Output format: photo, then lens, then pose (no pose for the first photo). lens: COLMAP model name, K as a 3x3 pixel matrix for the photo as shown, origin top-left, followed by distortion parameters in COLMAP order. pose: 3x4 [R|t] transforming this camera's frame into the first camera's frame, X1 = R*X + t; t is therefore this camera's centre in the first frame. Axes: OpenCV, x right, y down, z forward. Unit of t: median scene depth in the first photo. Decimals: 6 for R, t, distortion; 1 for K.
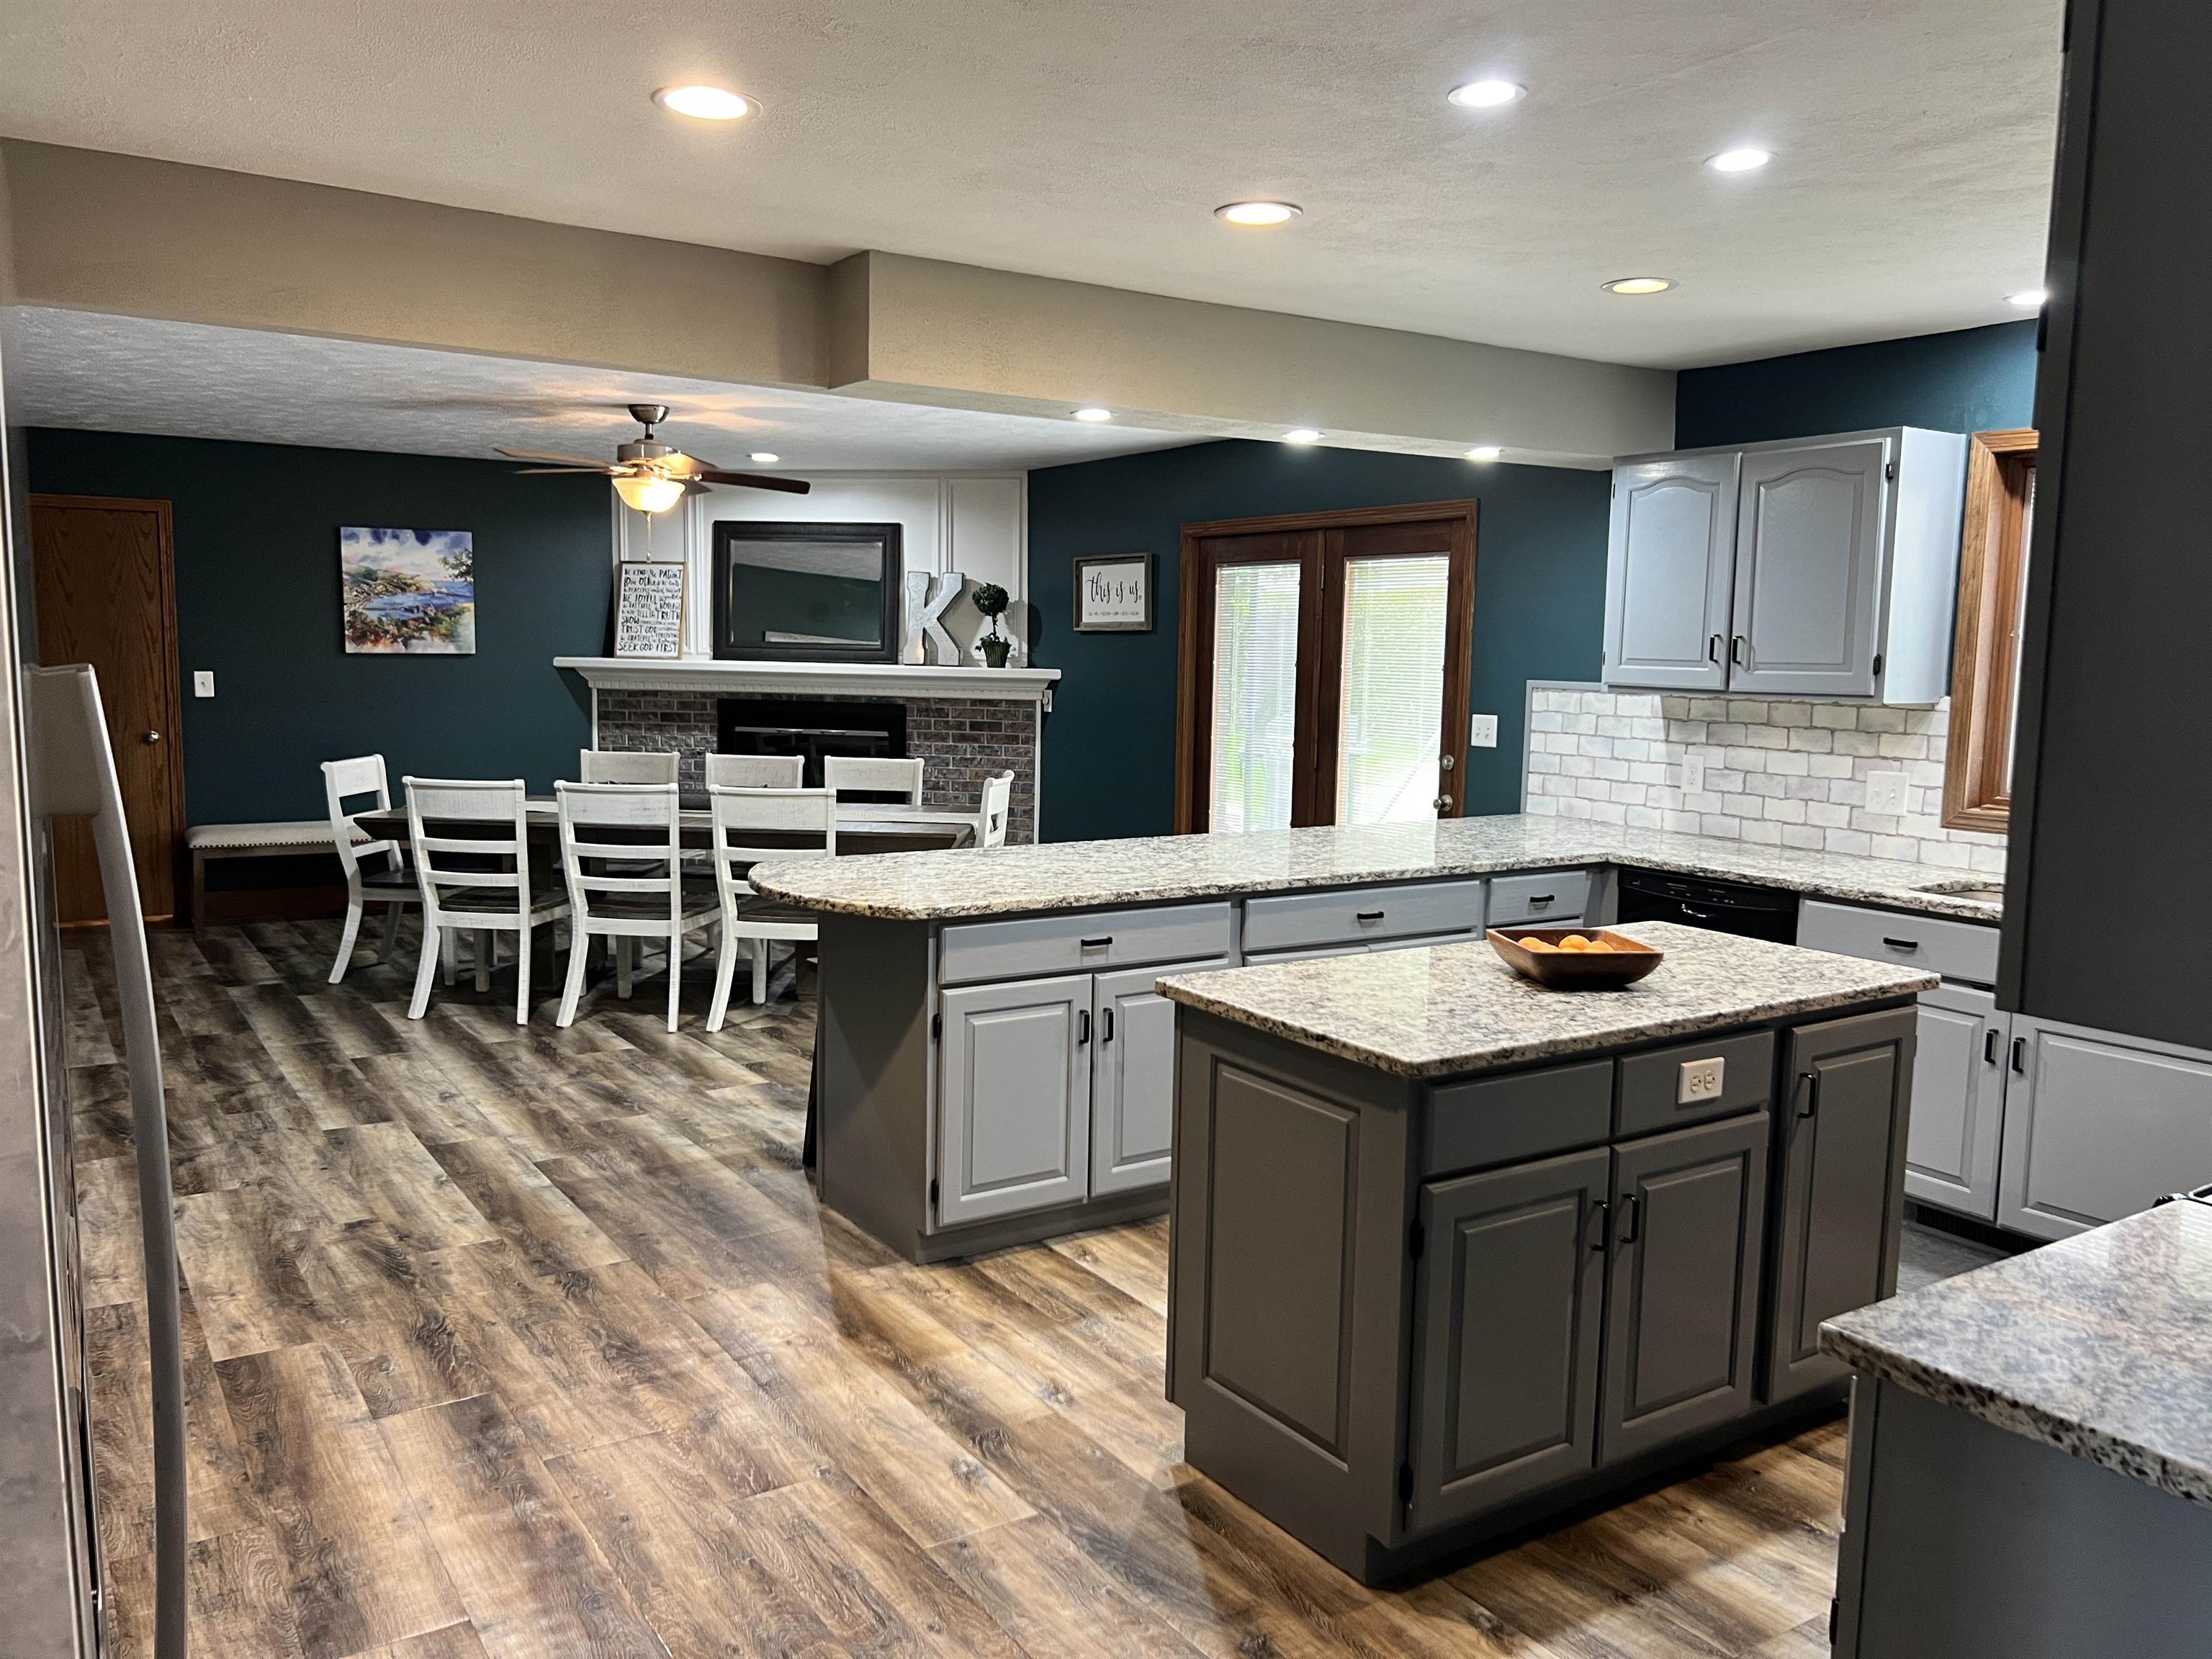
lens RADIAL K [[1686.0, 0, 1106.0], [0, 1686.0, 829.5], [0, 0, 1]] dist [0.037363, -0.076690]
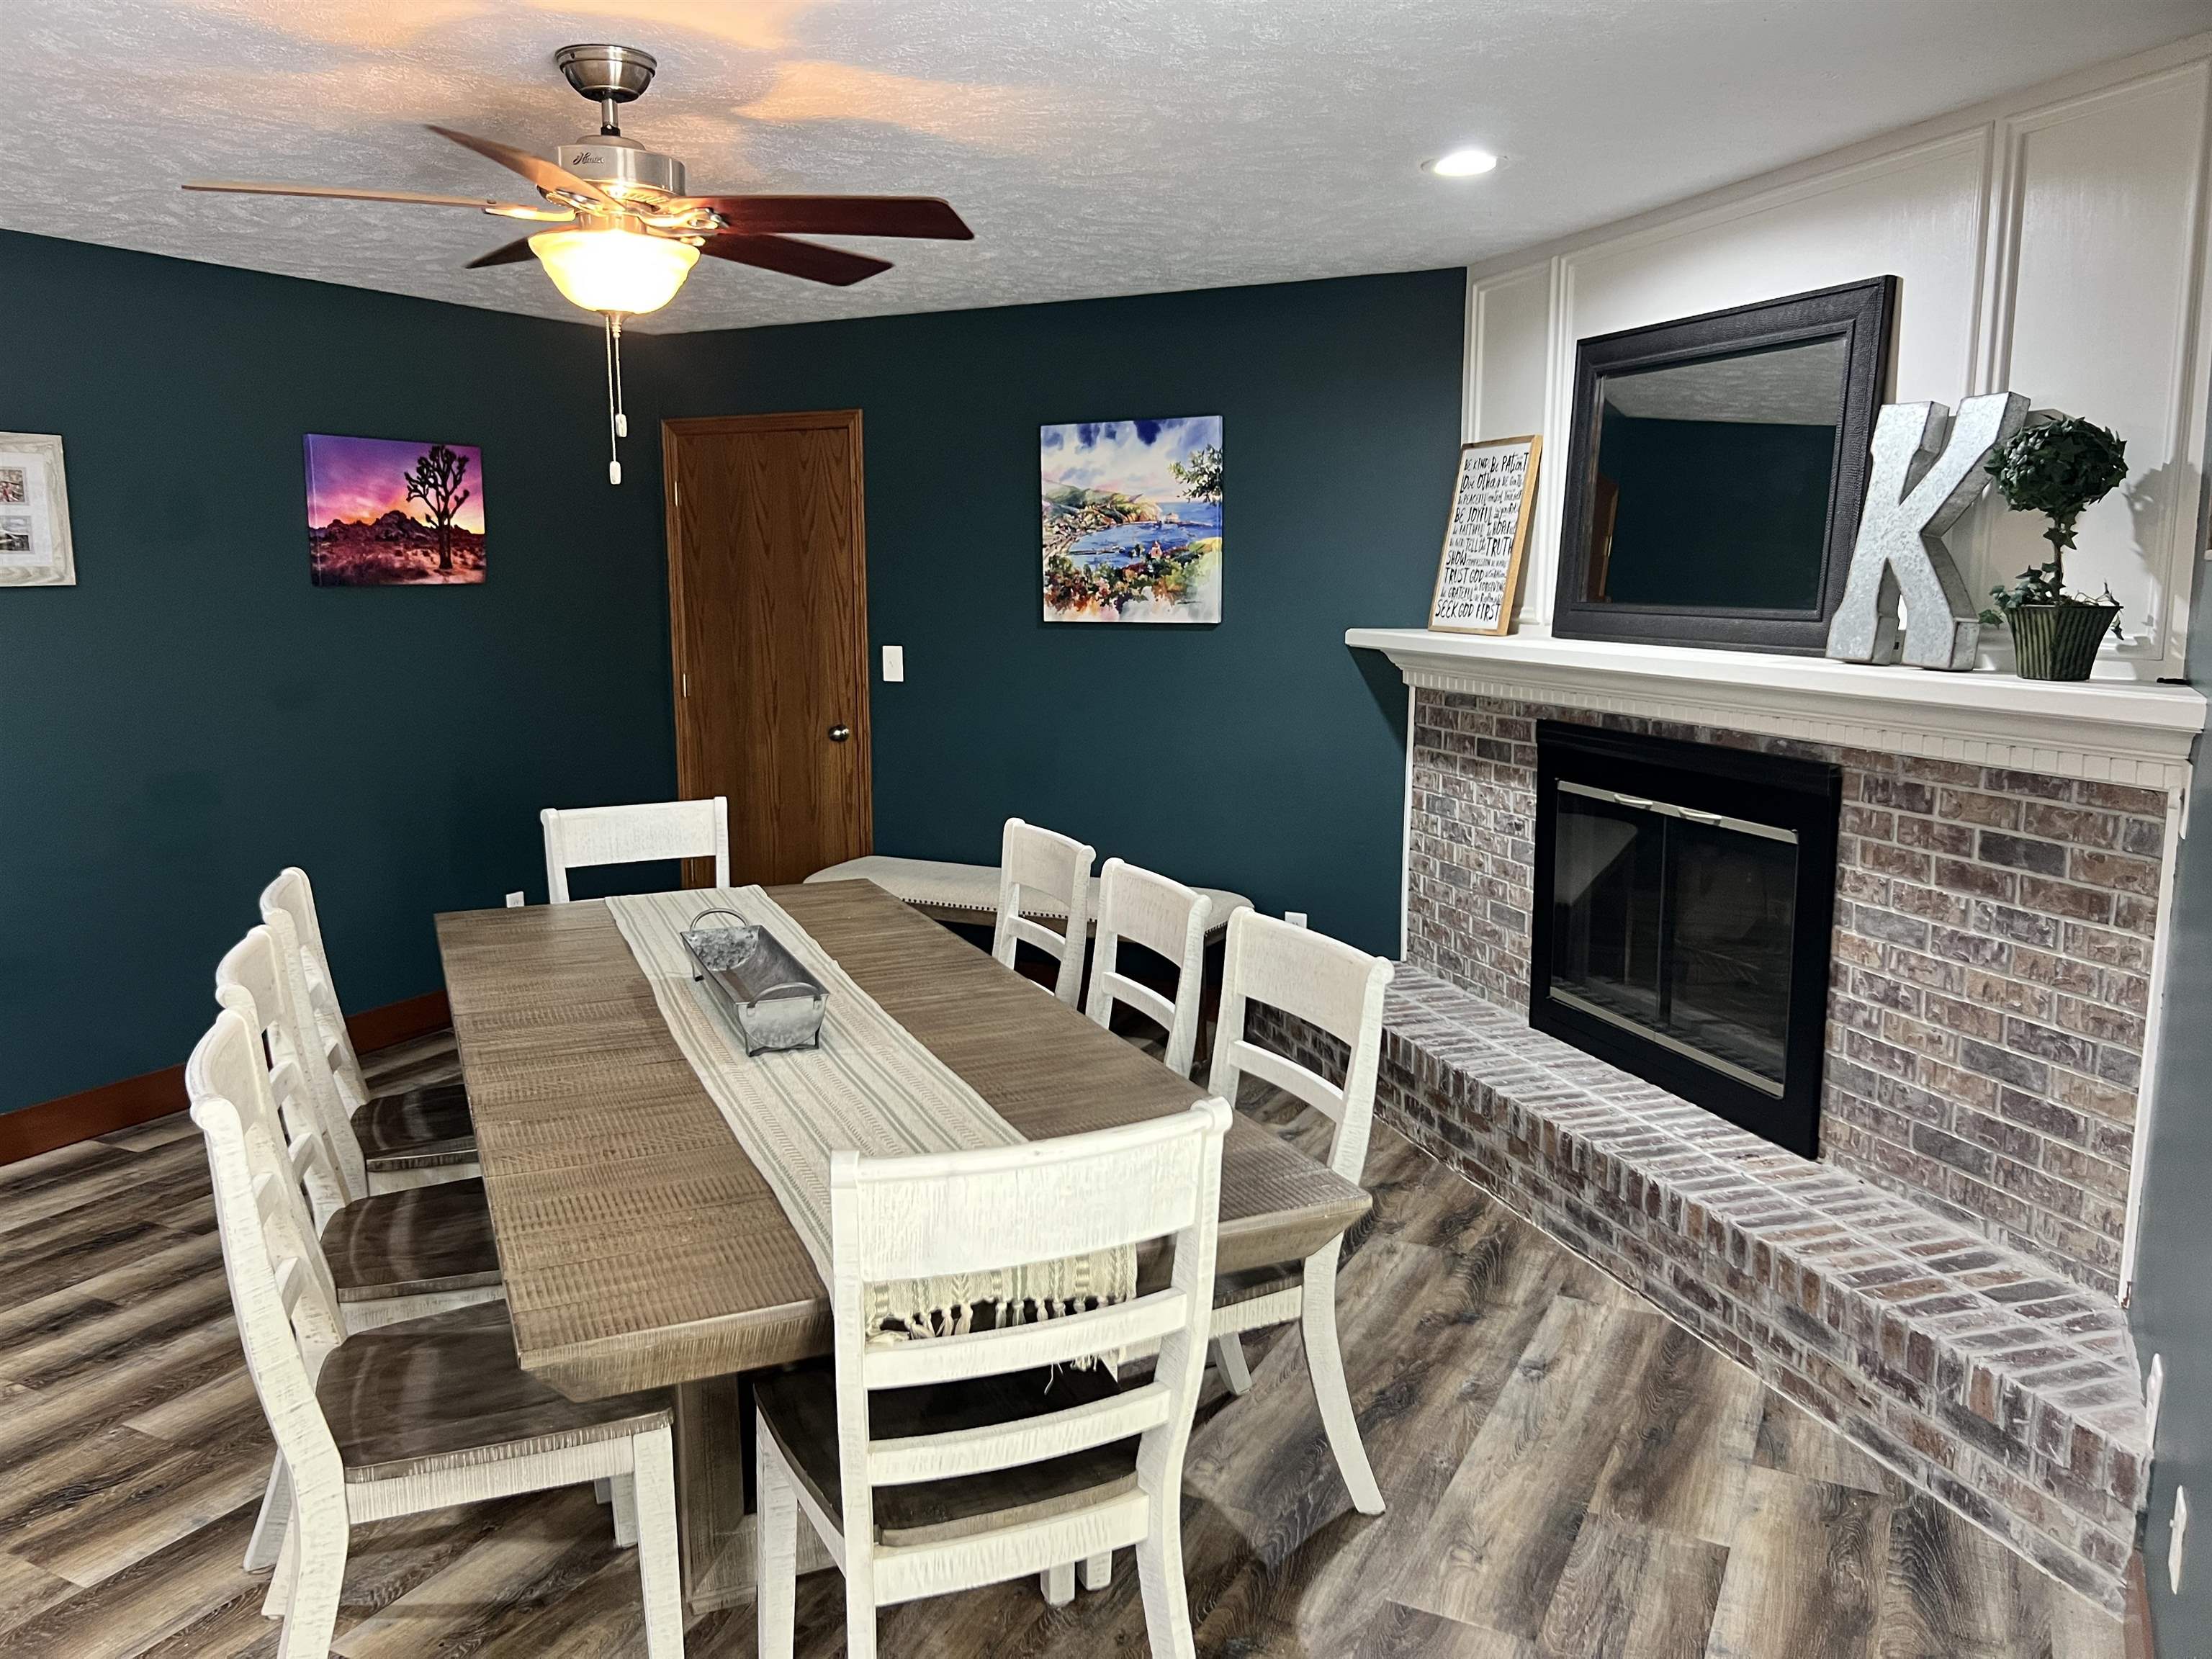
lens RADIAL K [[1657.8, 0, 1137.6], [0, 1657.8, 824.1], [0, 0, 1]] dist [0.122304, -0.145472]
pose [[0.481727, 0.116425, -0.868553, 0.179289], [-0.082746, 0.992750, 0.087179, -0.109066], [0.872406, 0.029873, 0.487869, 0.917803]]
